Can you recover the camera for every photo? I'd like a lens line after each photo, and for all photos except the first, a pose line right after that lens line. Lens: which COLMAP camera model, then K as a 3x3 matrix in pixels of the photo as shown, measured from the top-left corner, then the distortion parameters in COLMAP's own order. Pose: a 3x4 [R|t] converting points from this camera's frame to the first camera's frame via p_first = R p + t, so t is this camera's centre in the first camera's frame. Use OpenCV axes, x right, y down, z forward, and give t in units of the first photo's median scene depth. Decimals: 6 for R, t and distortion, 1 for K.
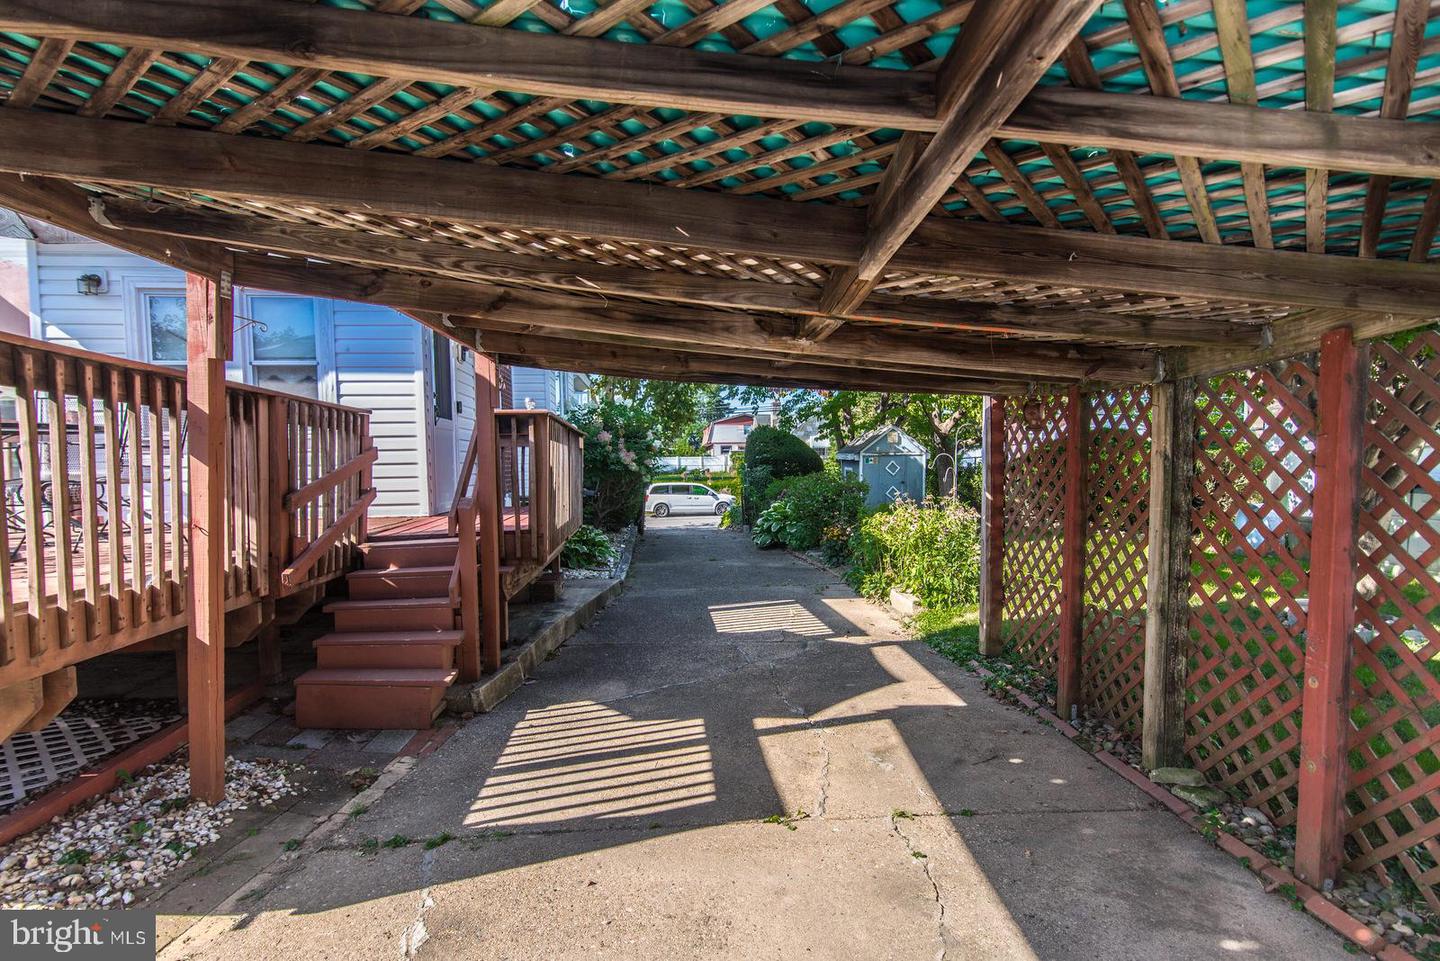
lens RADIAL K [[705.5, 0, 719.8], [0, 705.5, 517.3], [0, 0, 1]] dist [0.003026, 0.000146]
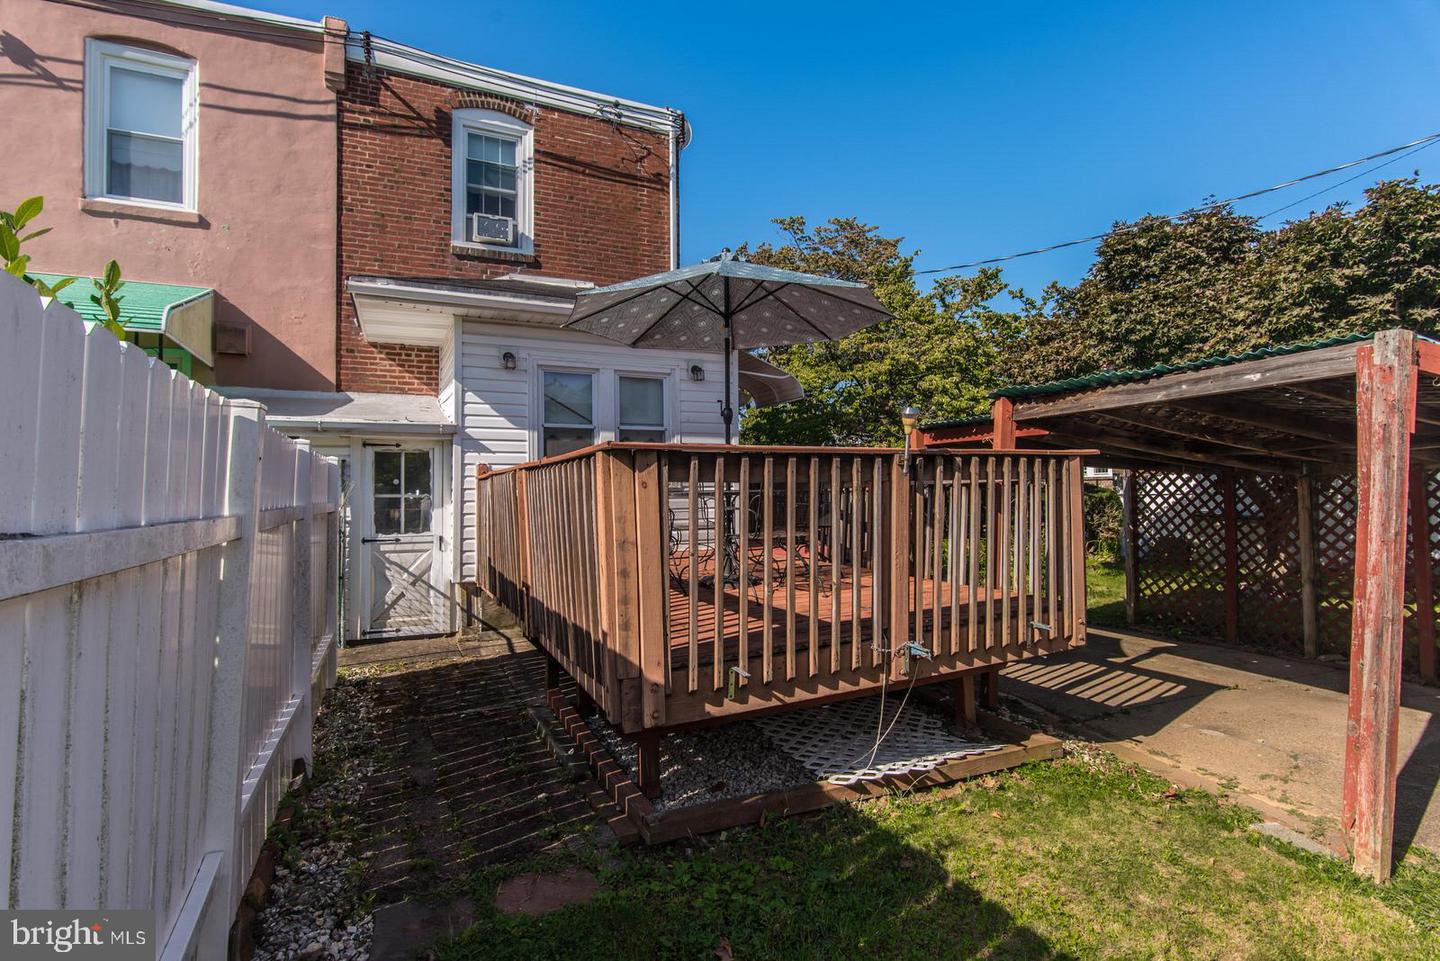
lens RADIAL K [[703.8, 0, 720.0], [0, 703.8, 480.5], [0, 0, 1]] dist [0.000237, -0.000221]
pose [[0.940565, 0.009110, 0.339492, -0.853691], [0.022123, 0.995873, -0.088017, -0.011616], [-0.338893, 0.090297, 0.936482, -0.198796]]
